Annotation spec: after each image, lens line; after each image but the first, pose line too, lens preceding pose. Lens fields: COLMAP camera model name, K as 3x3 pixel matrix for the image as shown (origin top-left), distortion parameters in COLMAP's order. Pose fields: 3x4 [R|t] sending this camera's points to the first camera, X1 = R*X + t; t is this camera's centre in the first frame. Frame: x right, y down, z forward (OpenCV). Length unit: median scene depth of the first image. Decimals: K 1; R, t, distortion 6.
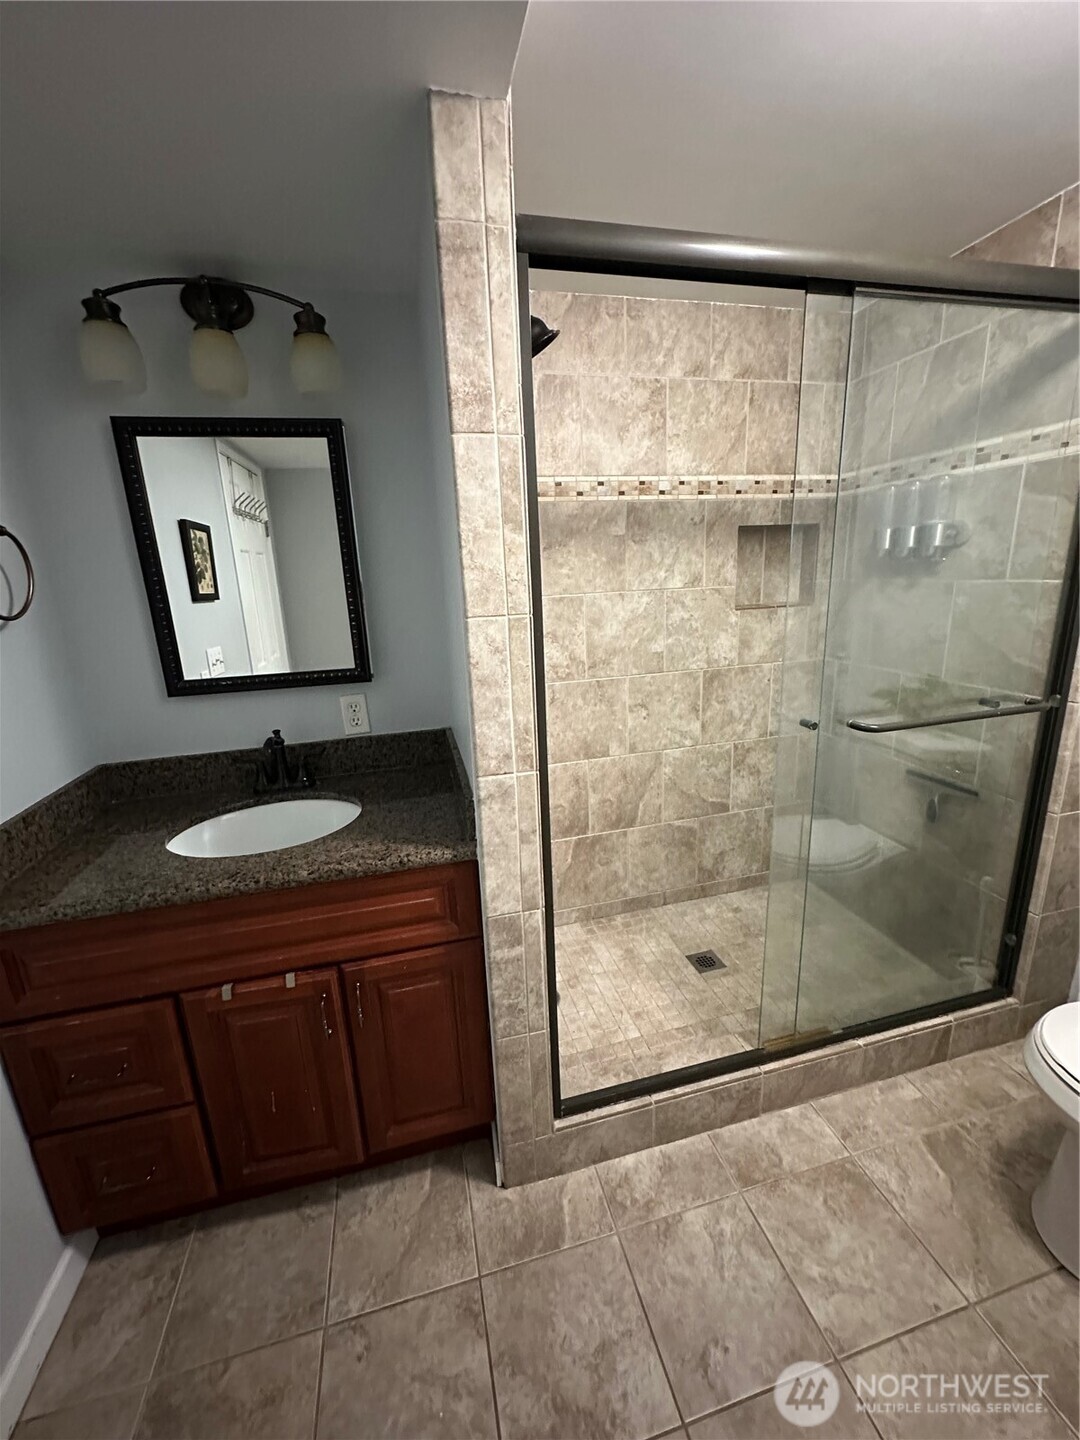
lens RADIAL K [[572.0, 0, 538.8], [0, 572.0, 718.2], [0, 0, 1]] dist [-0.000761, 0.000002]
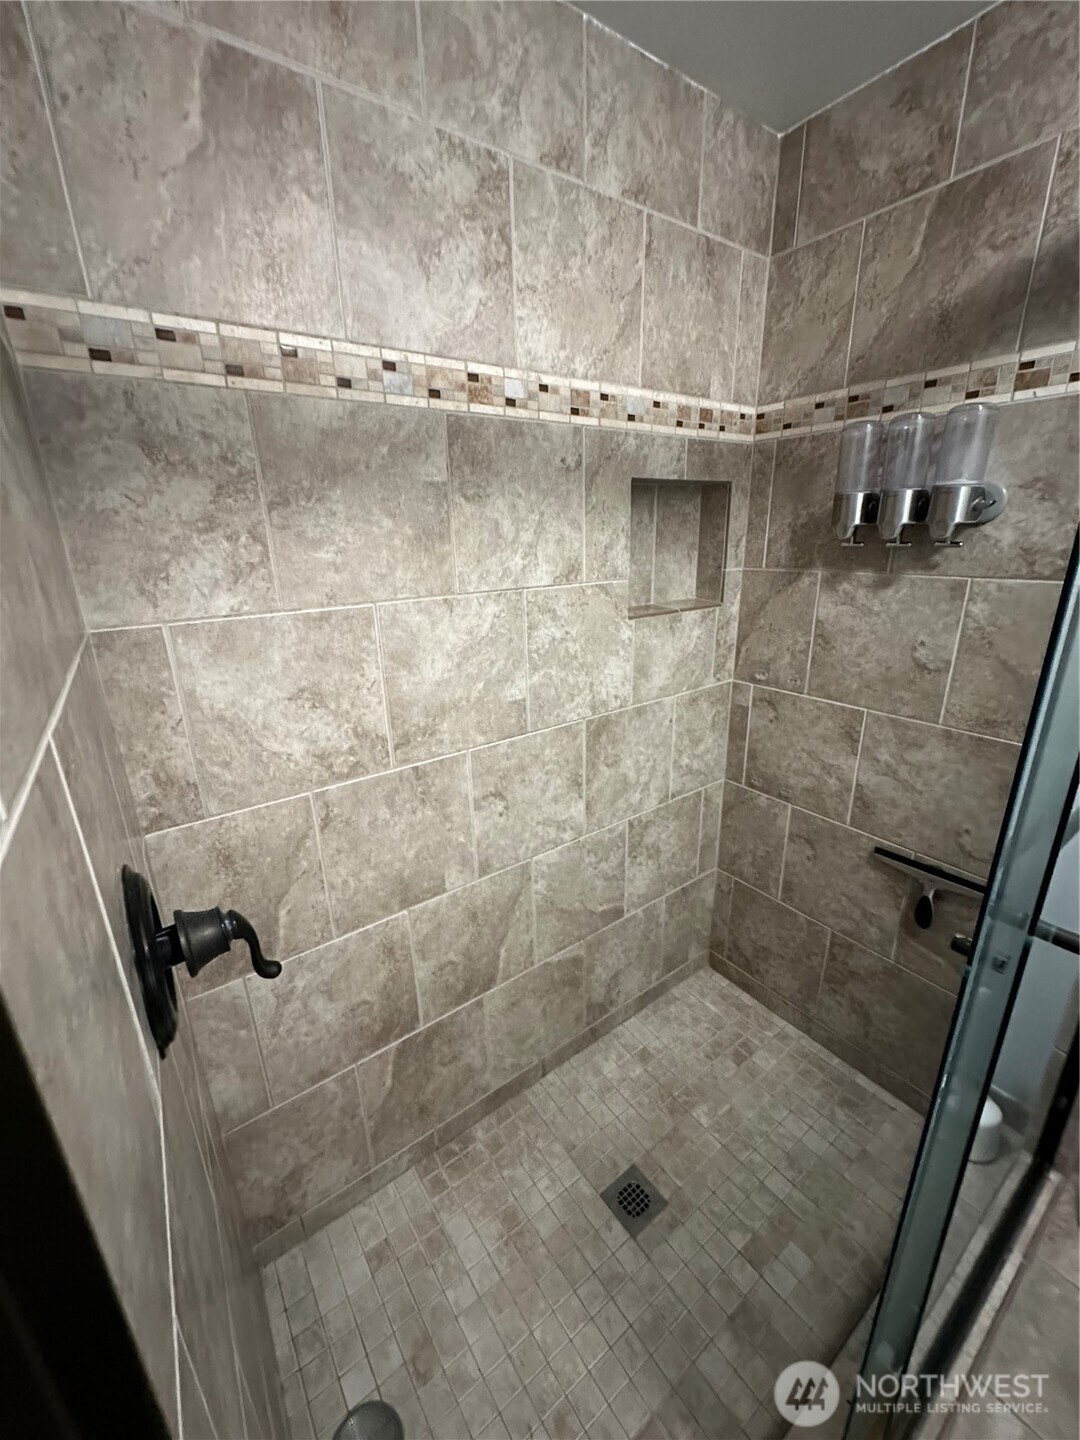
lens RADIAL K [[572.0, 0, 538.3], [0, 572.0, 717.0], [0, 0, 1]] dist [-0.000761, 0.000002]
pose [[0.929791, -0.094453, 0.355763, 0.026569], [0.075212, 0.994876, 0.067564, -0.137418], [-0.360322, -0.036063, 0.932131, 0.473444]]
